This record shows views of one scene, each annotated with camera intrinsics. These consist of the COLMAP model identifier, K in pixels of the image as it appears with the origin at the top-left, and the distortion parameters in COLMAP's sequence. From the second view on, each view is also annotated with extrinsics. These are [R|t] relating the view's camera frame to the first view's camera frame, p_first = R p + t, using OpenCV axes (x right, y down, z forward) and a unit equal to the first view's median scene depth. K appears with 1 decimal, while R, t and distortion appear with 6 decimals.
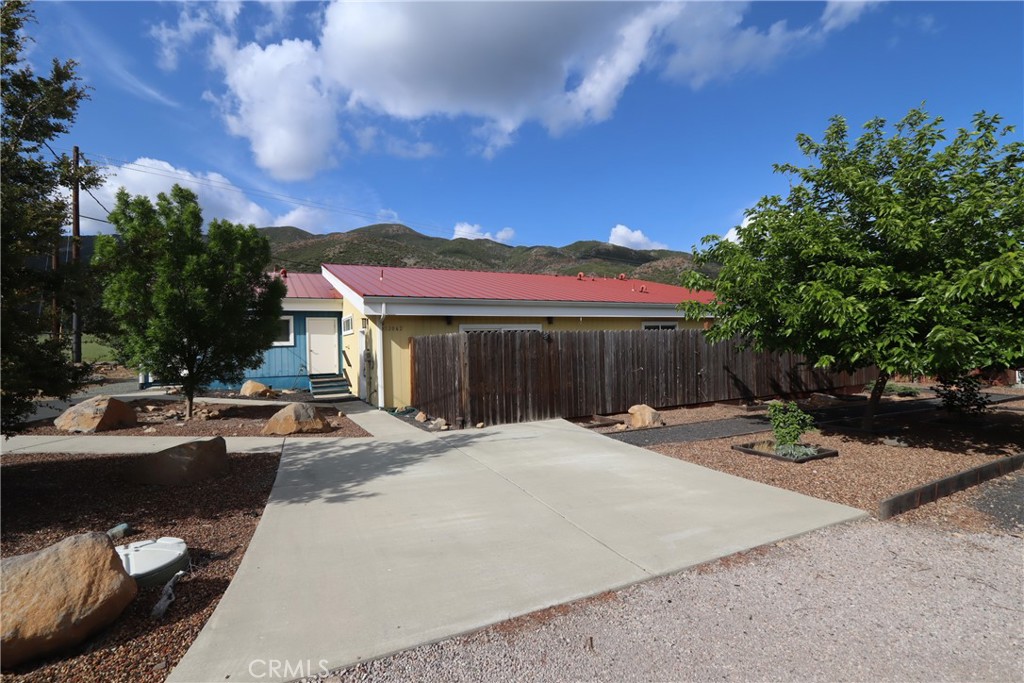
lens RADIAL K [[483.1, 0, 511.0], [0, 483.1, 339.9], [0, 0, 1]] dist [-0.001848, 0.000922]
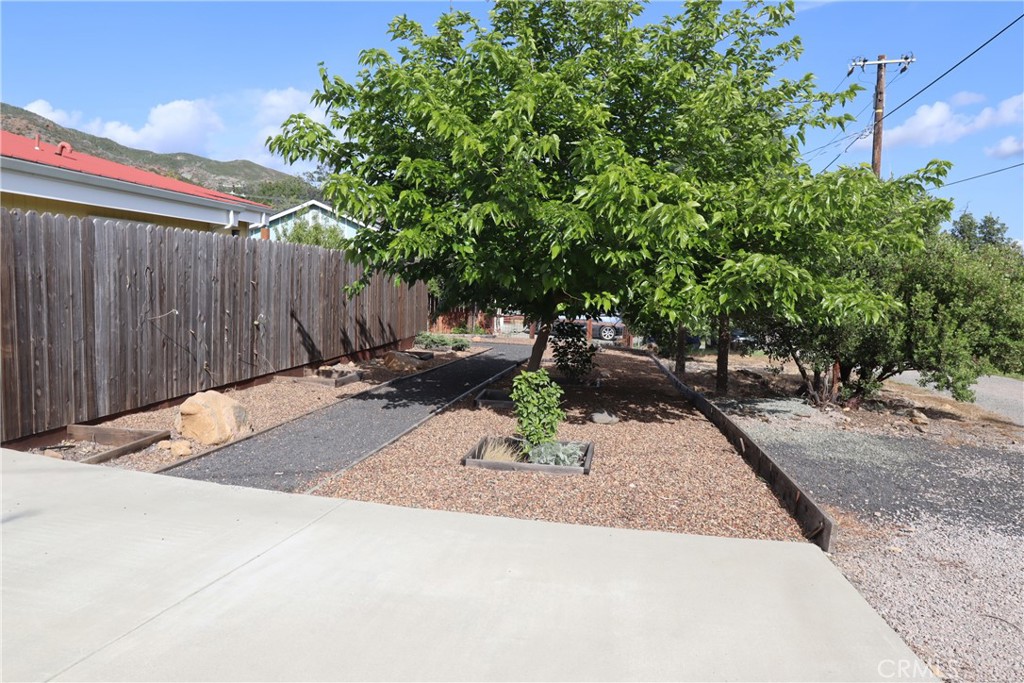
lens RADIAL K [[717.0, 0, 512.3], [0, 717.0, 342.0], [0, 0, 1]] dist [0.000280, -0.001099]
pose [[0.582381, -0.025782, 0.812507, -0.097695], [-0.053346, 0.996130, 0.069845, 0.022682], [-0.811164, -0.084021, 0.578752, 0.342593]]
